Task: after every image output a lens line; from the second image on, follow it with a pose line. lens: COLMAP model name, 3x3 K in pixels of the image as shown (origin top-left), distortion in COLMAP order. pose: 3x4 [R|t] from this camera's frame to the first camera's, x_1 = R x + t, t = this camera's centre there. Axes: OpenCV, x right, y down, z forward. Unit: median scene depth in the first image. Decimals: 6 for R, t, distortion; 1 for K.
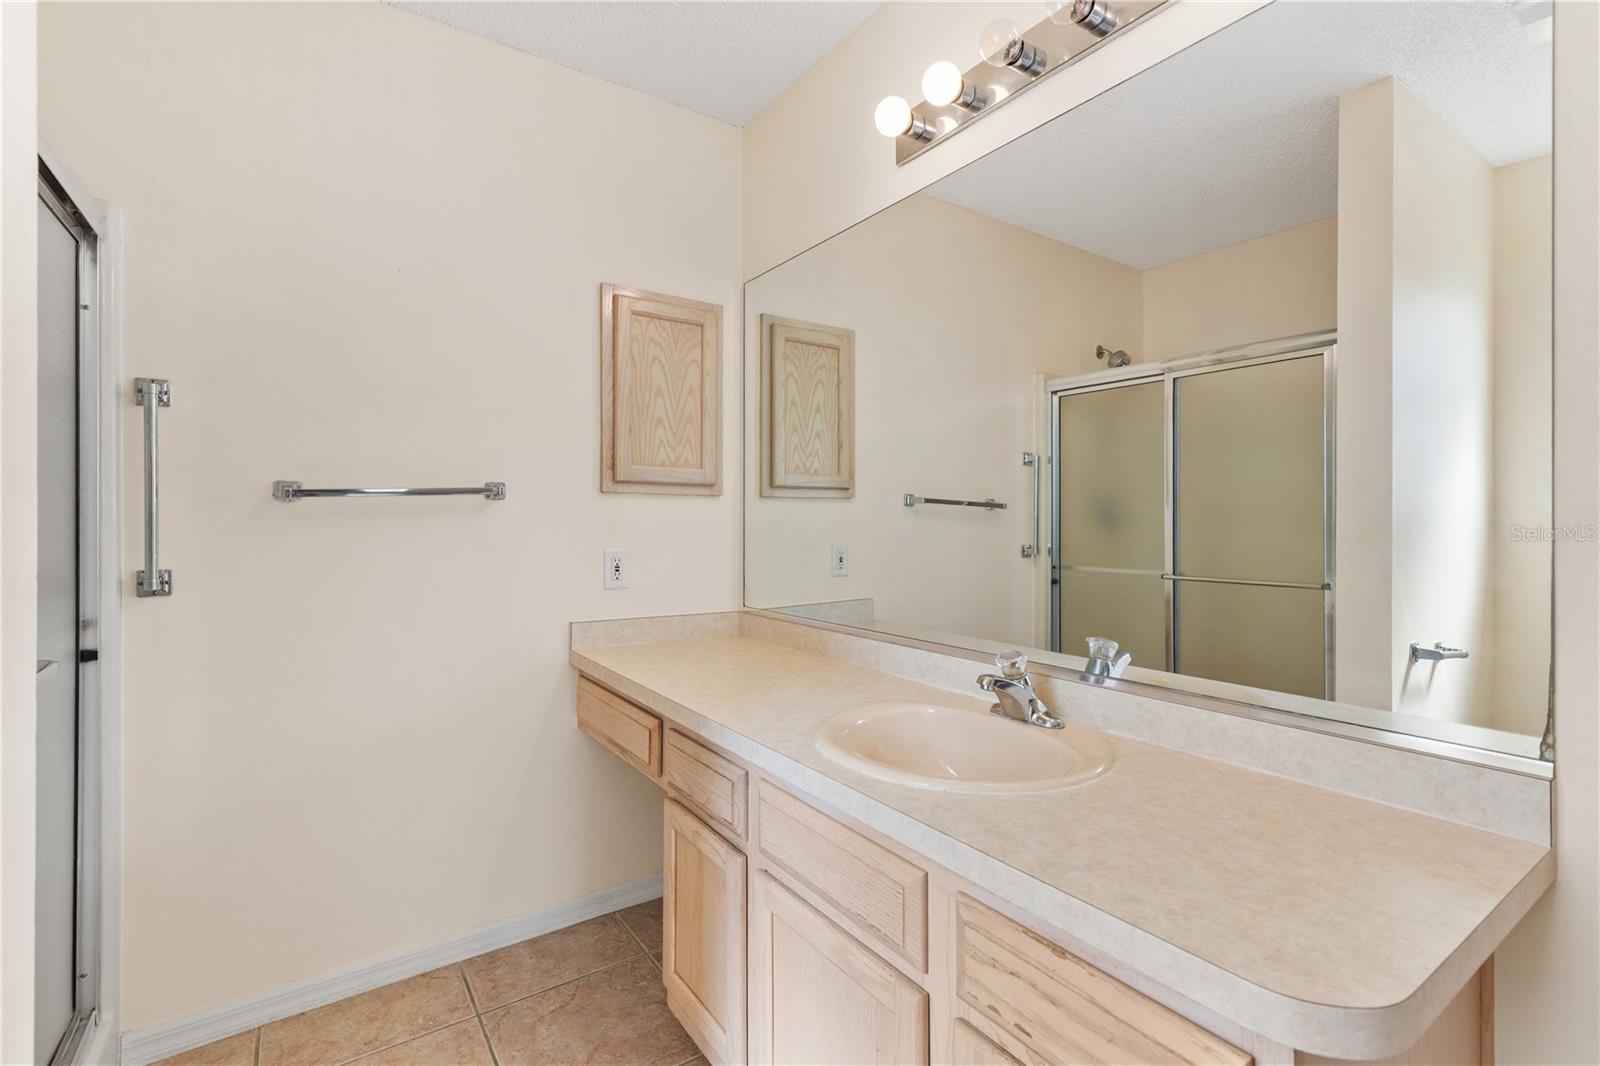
lens RADIAL K [[722.5, 0, 801.0], [0, 722.5, 509.9], [0, 0, 1]] dist [0.009600, -0.001260]
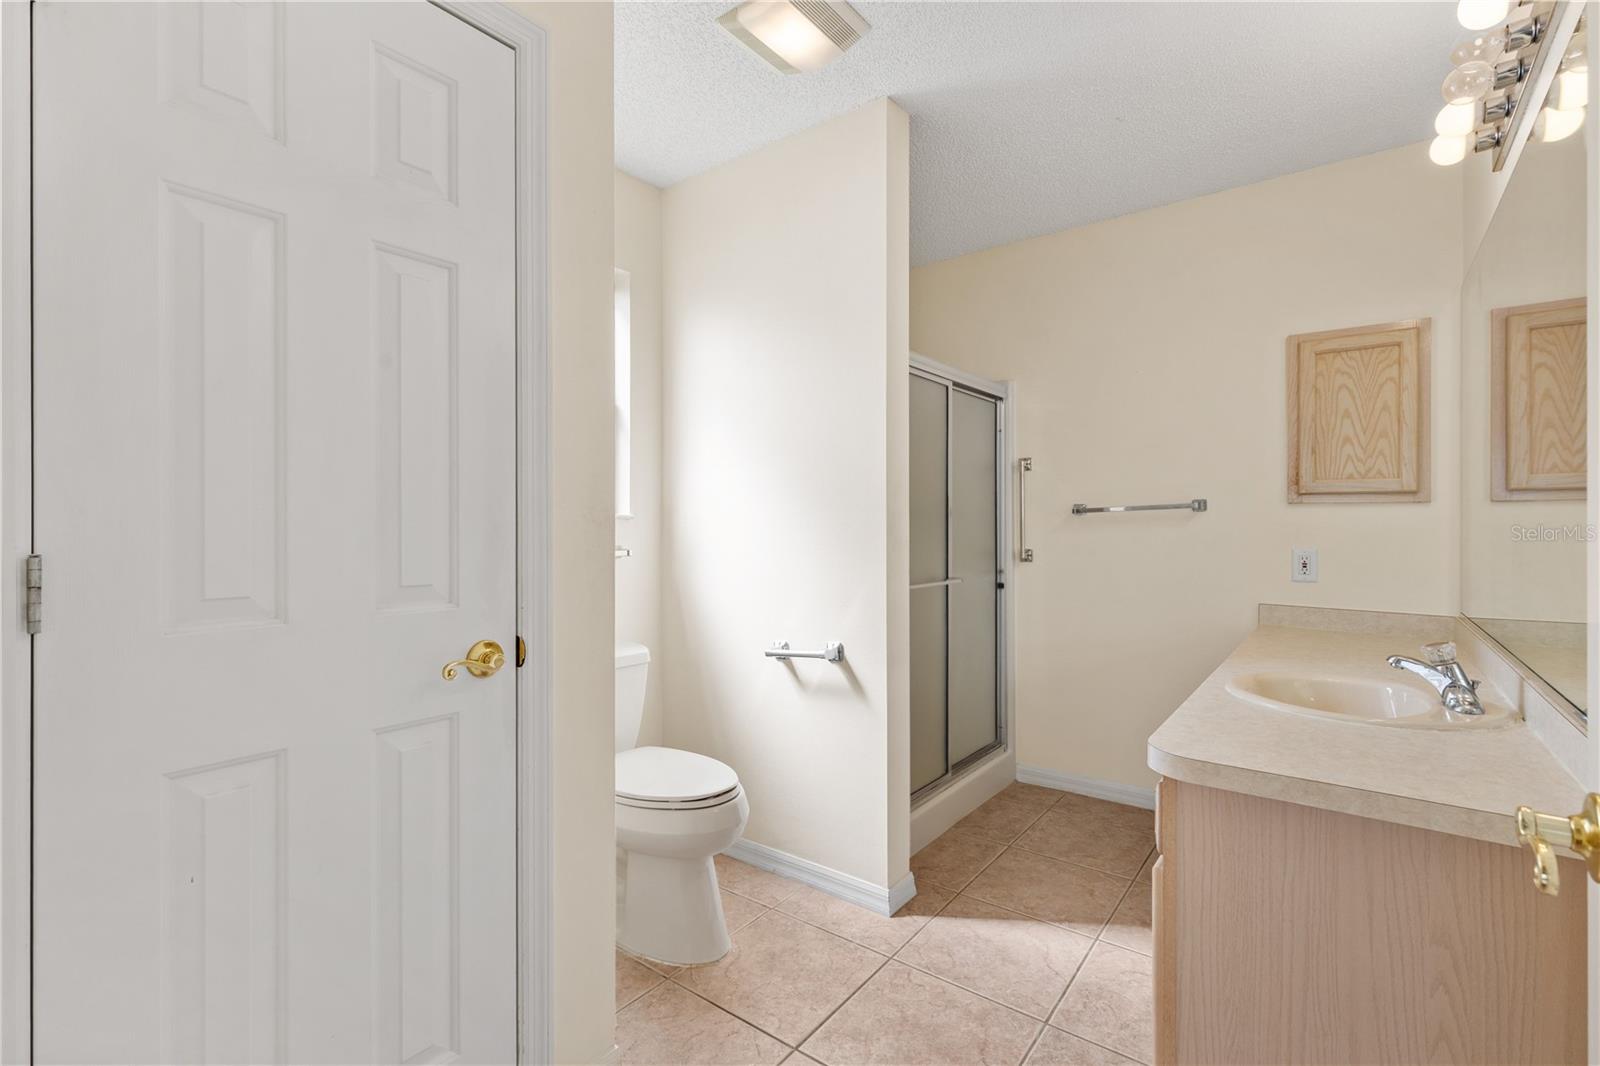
lens RADIAL K [[722.5, 0, 798.6], [0, 722.5, 533.2], [0, 0, 1]] dist [0.009600, -0.001260]
pose [[0.311397, -0.001245, -0.950279, 0.629287], [0.001670, 0.999998, -0.000763, 0.025609], [0.950279, -0.001349, 0.311398, -0.190102]]
